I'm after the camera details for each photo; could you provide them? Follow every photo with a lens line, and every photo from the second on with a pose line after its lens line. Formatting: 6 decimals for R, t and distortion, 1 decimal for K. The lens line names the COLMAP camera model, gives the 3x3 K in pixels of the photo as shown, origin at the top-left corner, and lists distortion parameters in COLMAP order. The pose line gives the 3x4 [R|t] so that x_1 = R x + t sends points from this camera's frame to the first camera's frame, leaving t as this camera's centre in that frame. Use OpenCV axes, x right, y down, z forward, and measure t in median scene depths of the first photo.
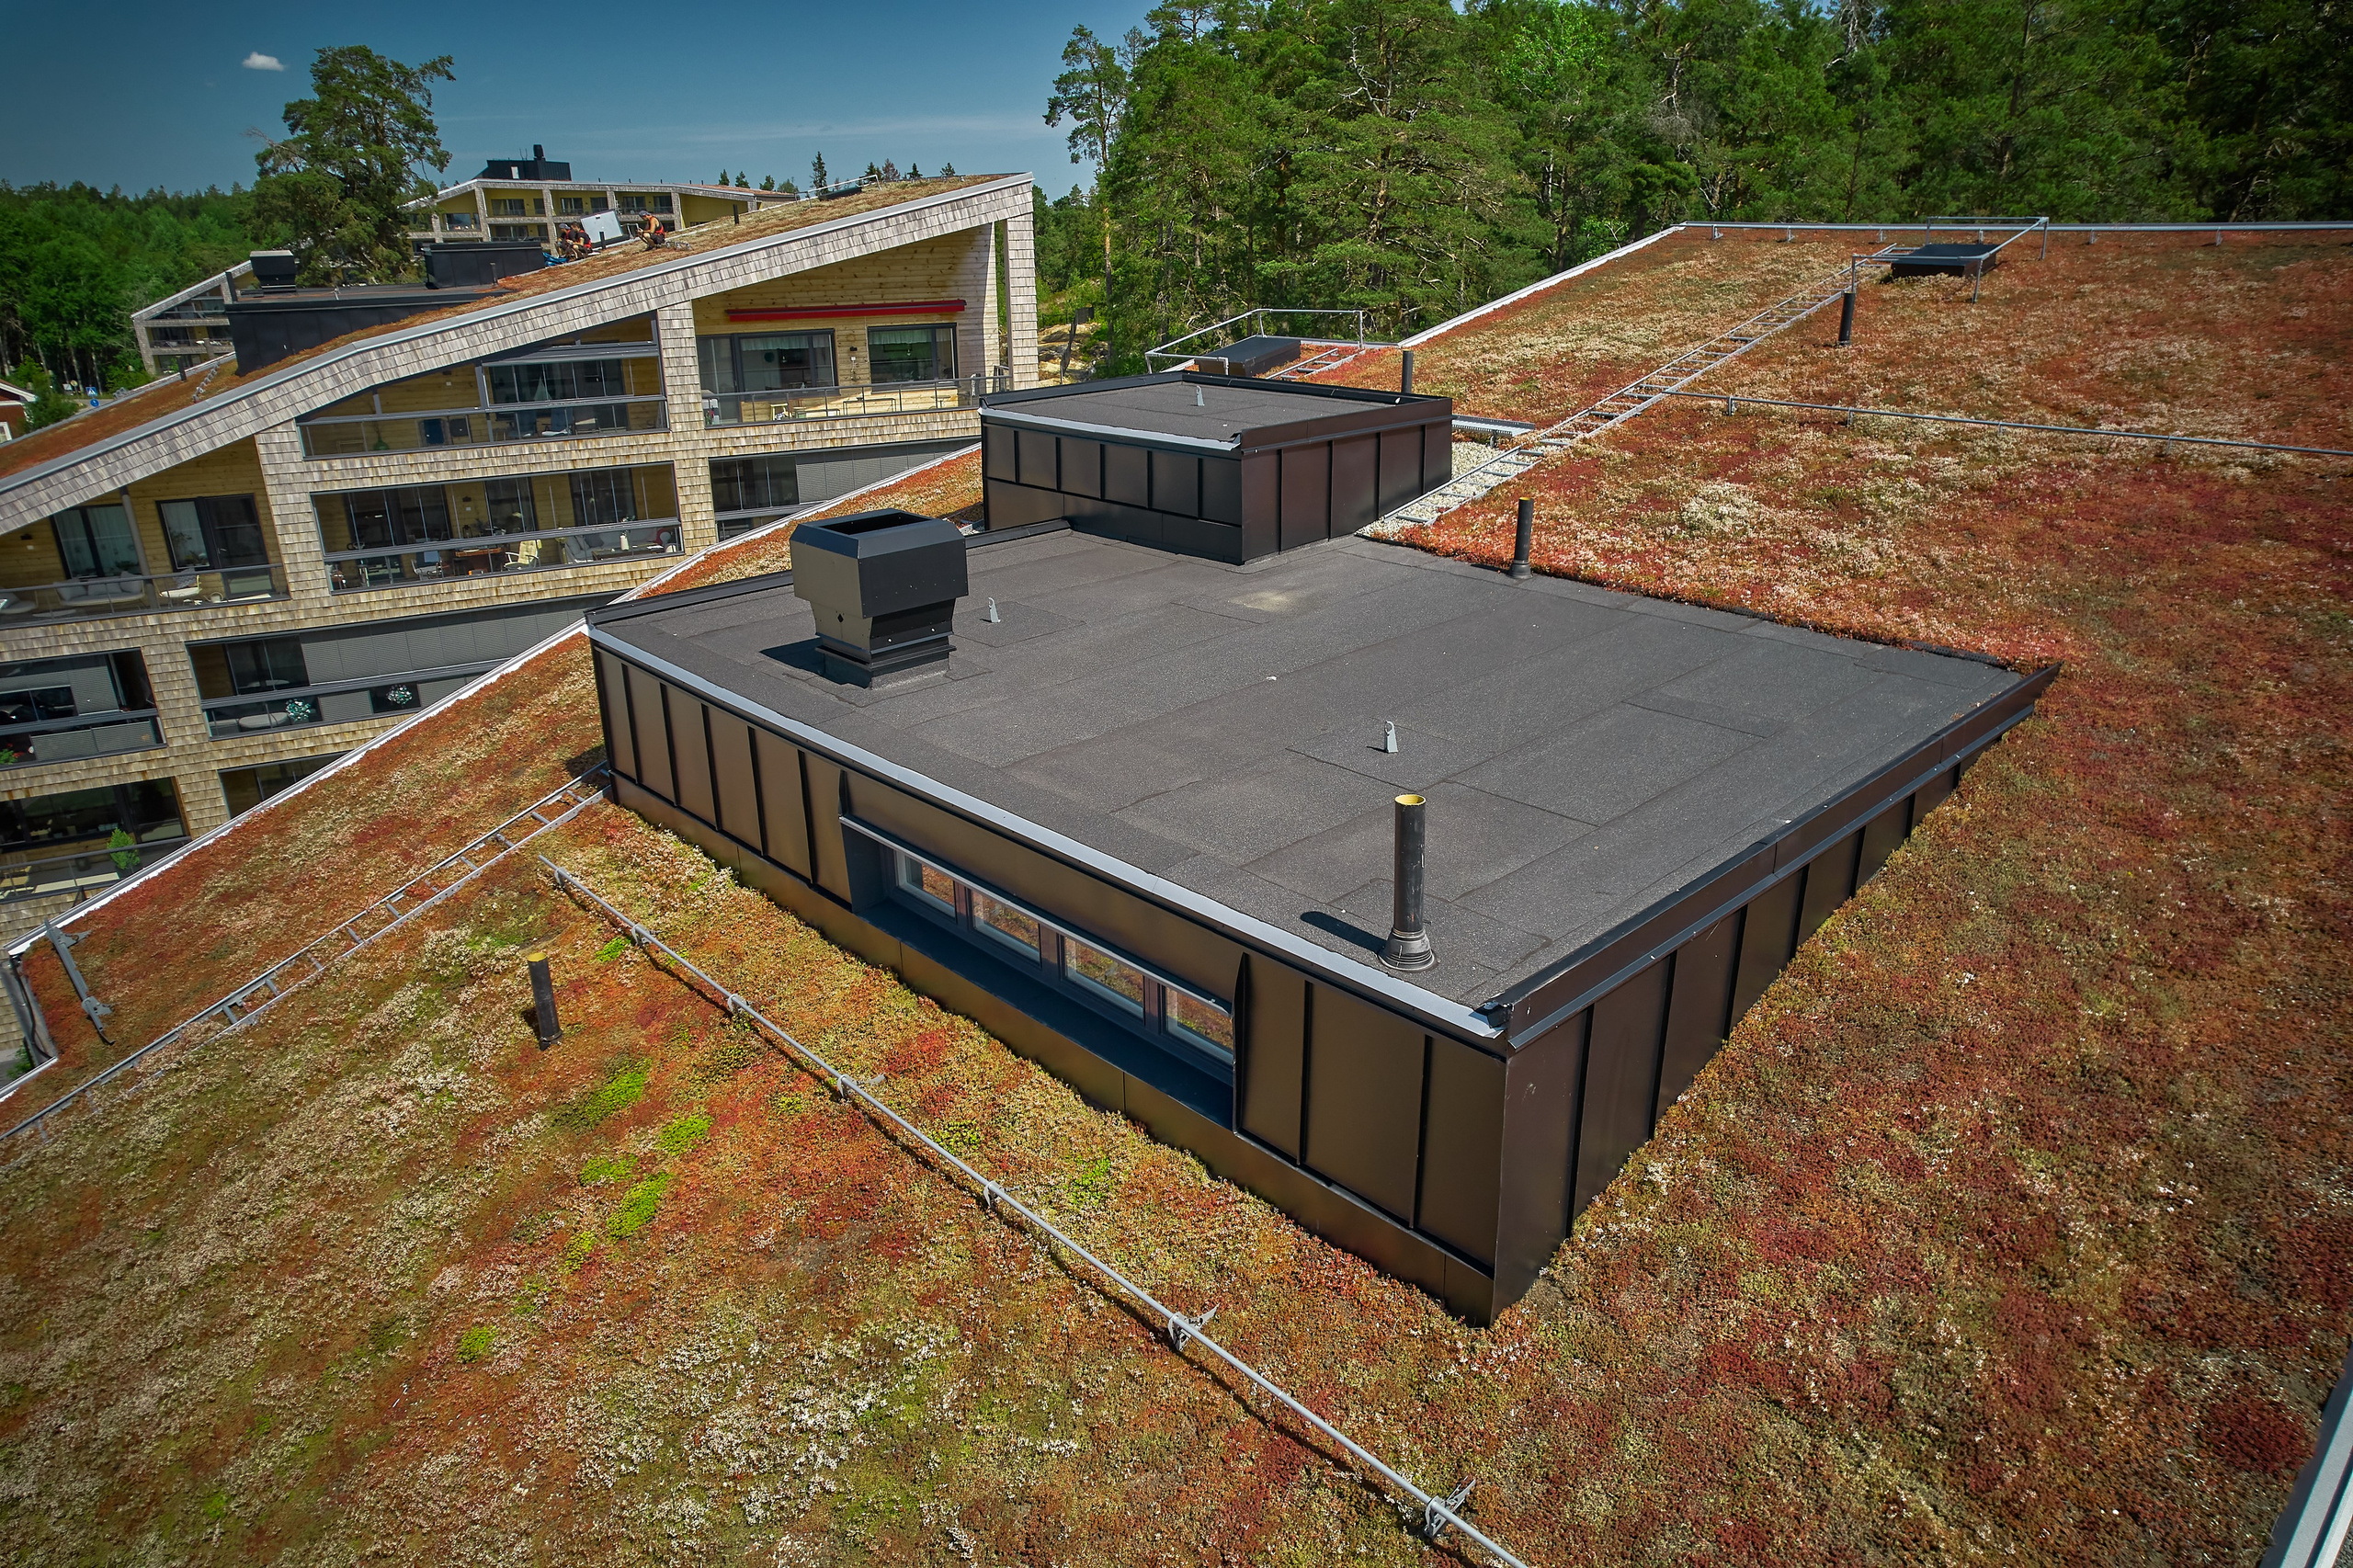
lens RADIAL K [[1508.6, 0, 1176.5], [0, 1508.6, 784.0], [0, 0, 1]] dist [-0.106830, 0.092463]
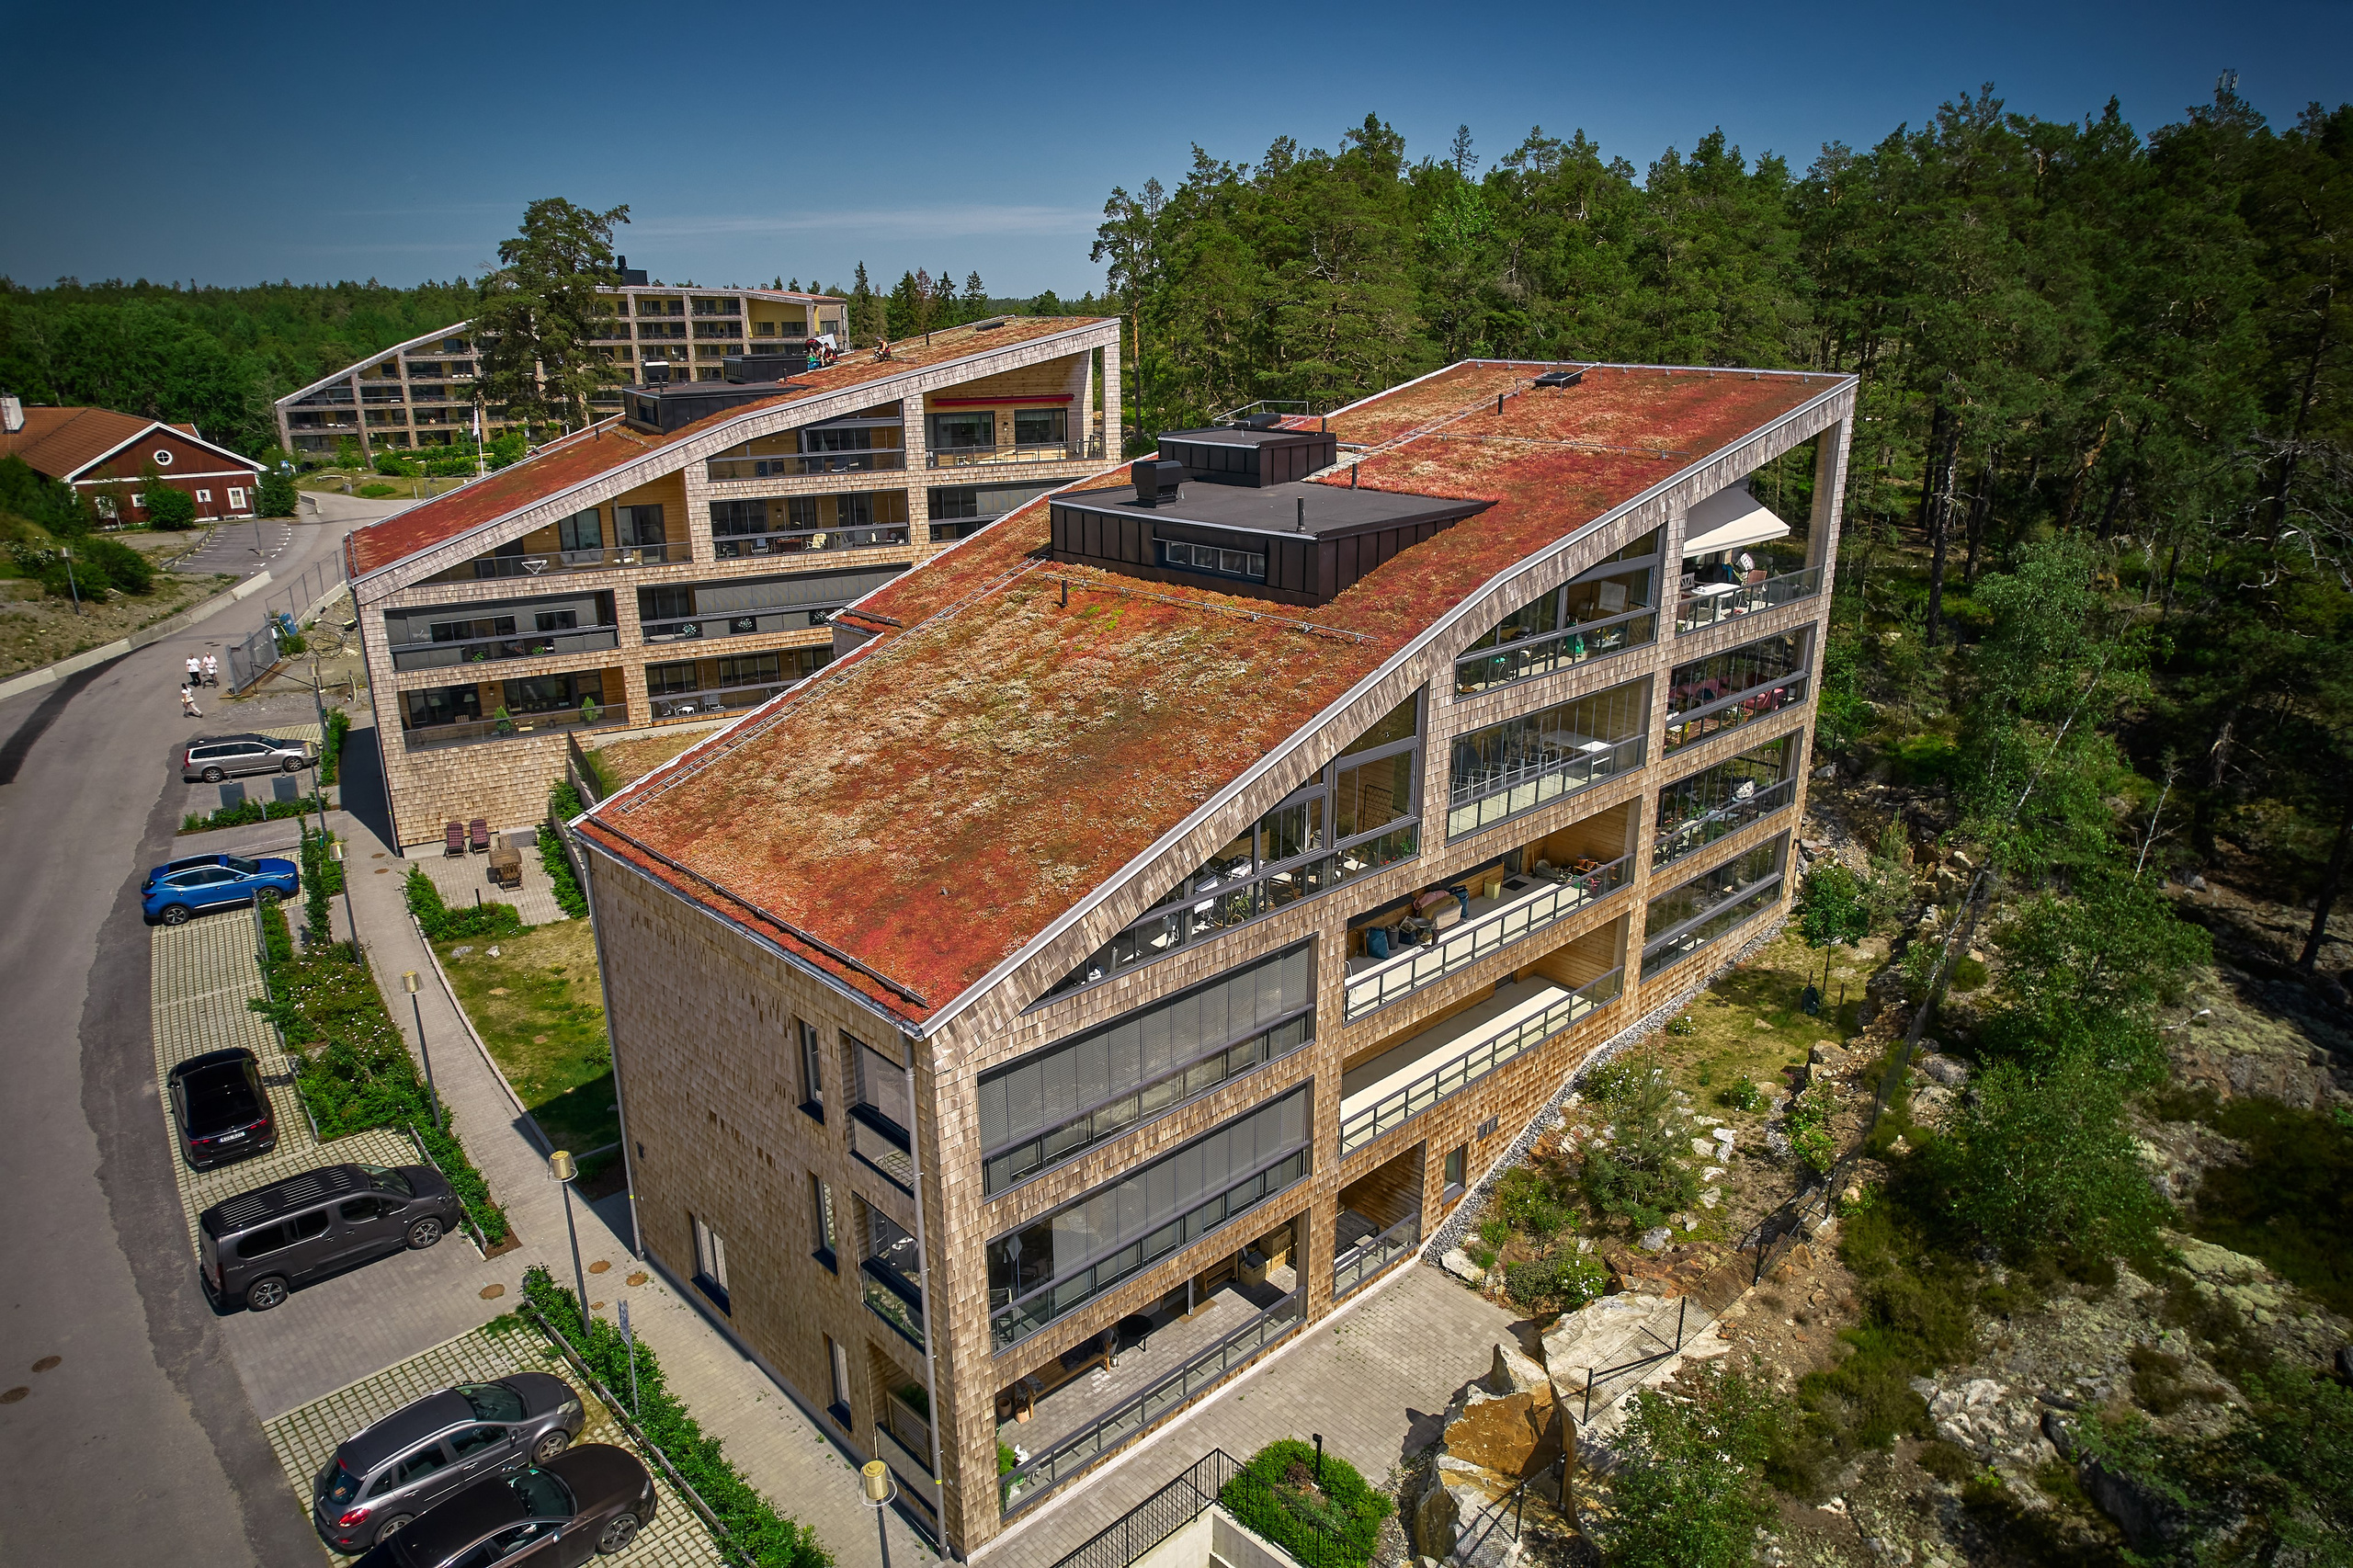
lens RADIAL K [[1508.6, 0, 1176.5], [0, 1508.6, 784.0], [0, 0, 1]] dist [-0.106830, 0.092463]
pose [[0.999965, 0.001050, 0.008281, -0.050963], [-0.000580, 0.998404, -0.056466, 0.212958], [-0.008327, 0.056459, 0.998370, -0.673595]]
